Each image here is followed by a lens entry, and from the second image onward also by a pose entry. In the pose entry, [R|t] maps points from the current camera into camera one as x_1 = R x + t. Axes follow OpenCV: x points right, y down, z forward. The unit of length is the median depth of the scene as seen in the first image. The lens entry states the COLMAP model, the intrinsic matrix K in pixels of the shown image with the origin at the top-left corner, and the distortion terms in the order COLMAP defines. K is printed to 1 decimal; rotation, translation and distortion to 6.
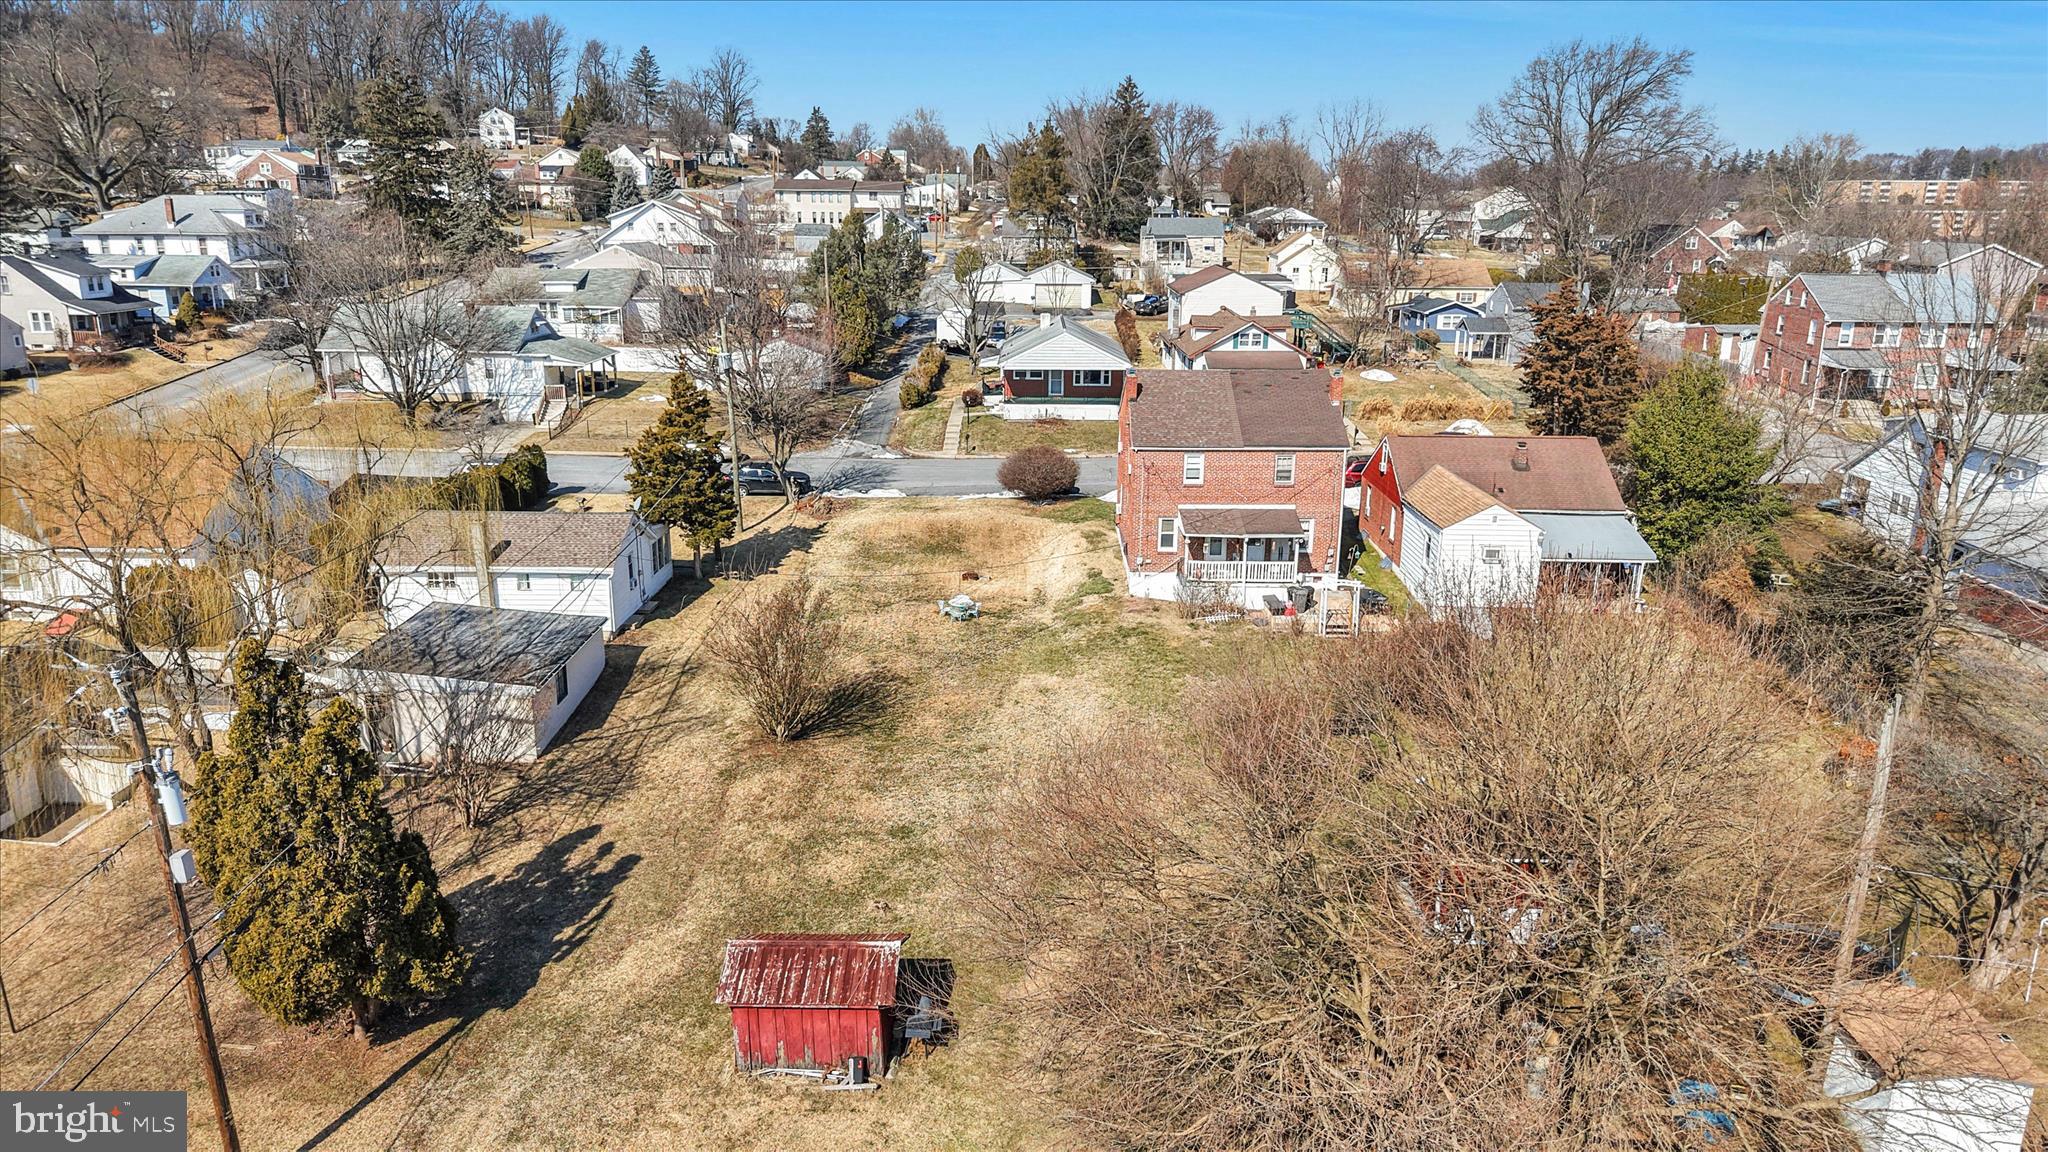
lens RADIAL K [[1428.5, 0, 1034.3], [0, 1428.5, 571.5], [0, 0, 1]] dist [-0.001726, -0.001725]
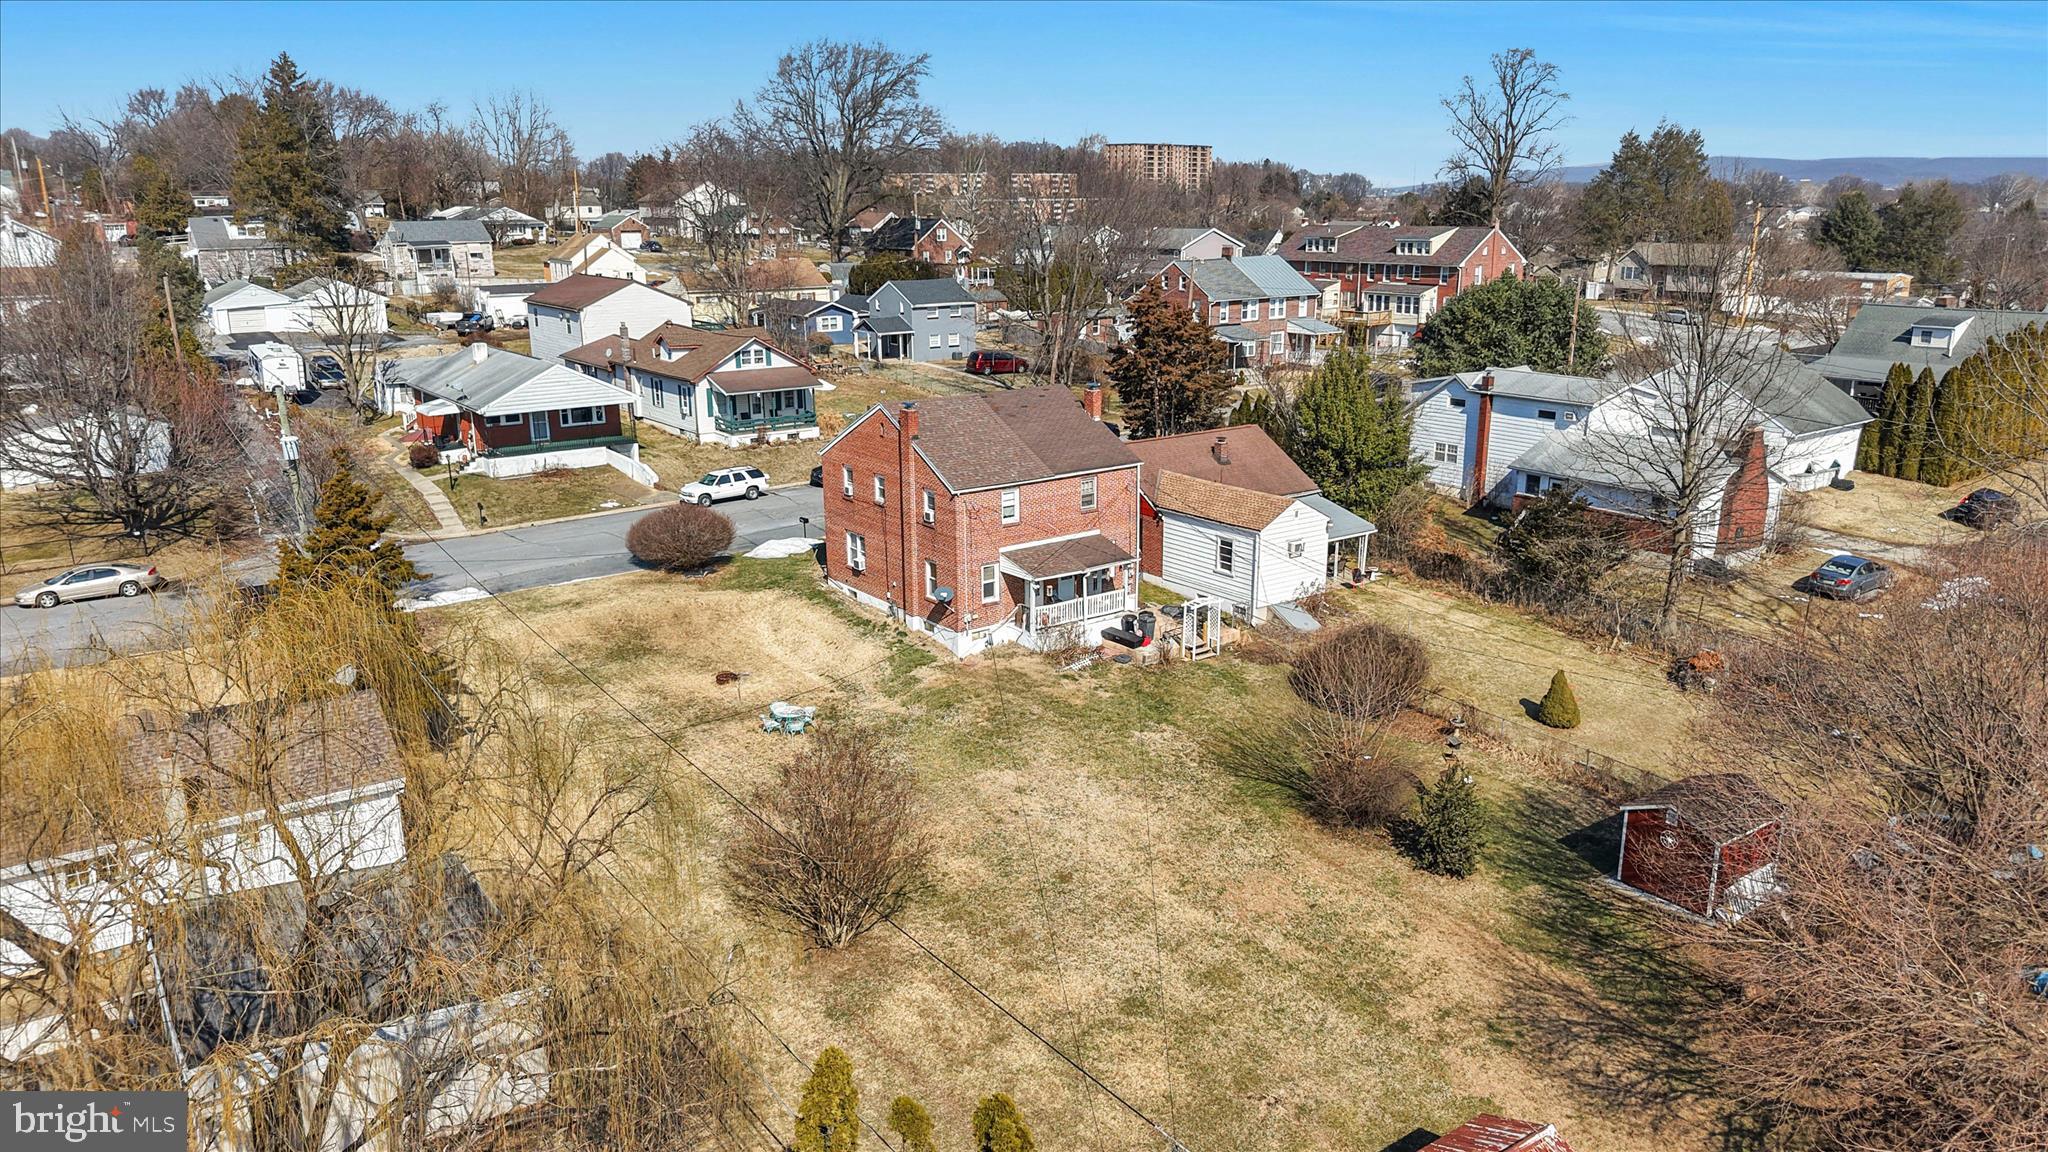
lens RADIAL K [[1428.5, 0, 1034.3], [0, 1428.5, 571.5], [0, 0, 1]] dist [-0.001726, -0.001725]
pose [[0.790434, -0.165755, 0.589695, -0.264839], [0.162752, 0.984920, 0.058692, -0.052223], [-0.590531, 0.049582, 0.805491, 0.171251]]
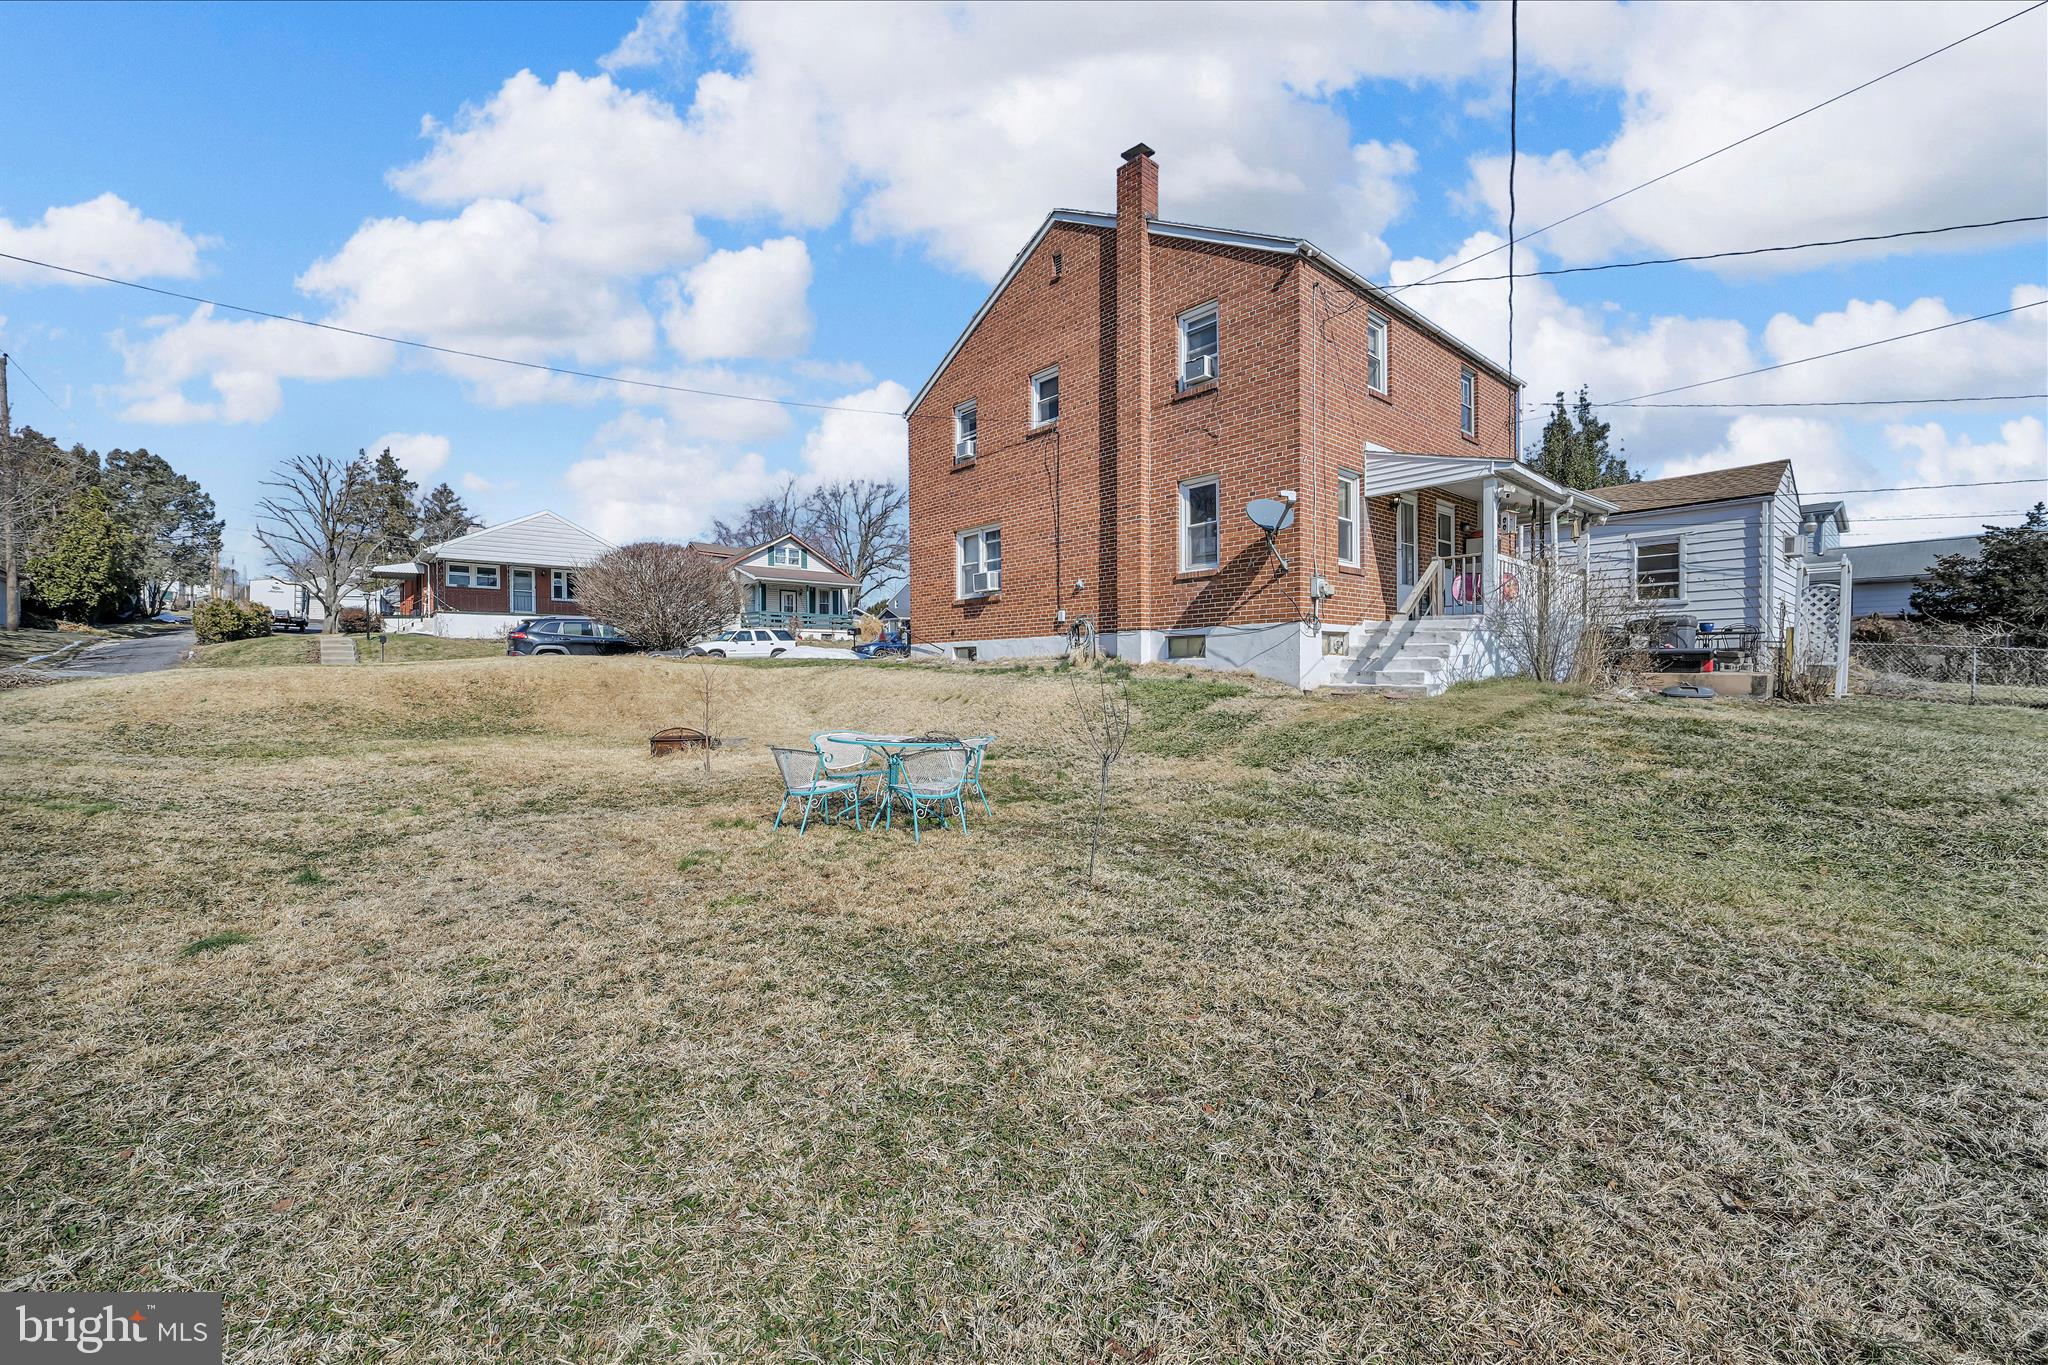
lens RADIAL K [[847.4, 0, 1021.7], [0, 847.4, 682.4], [0, 0, 1]] dist [0.000634, 0.000127]
pose [[0.739198, -0.015092, 0.673320, -0.084053], [0.178749, 0.968291, -0.174534, 0.021846], [-0.649335, 0.249371, 0.718456, 0.570266]]
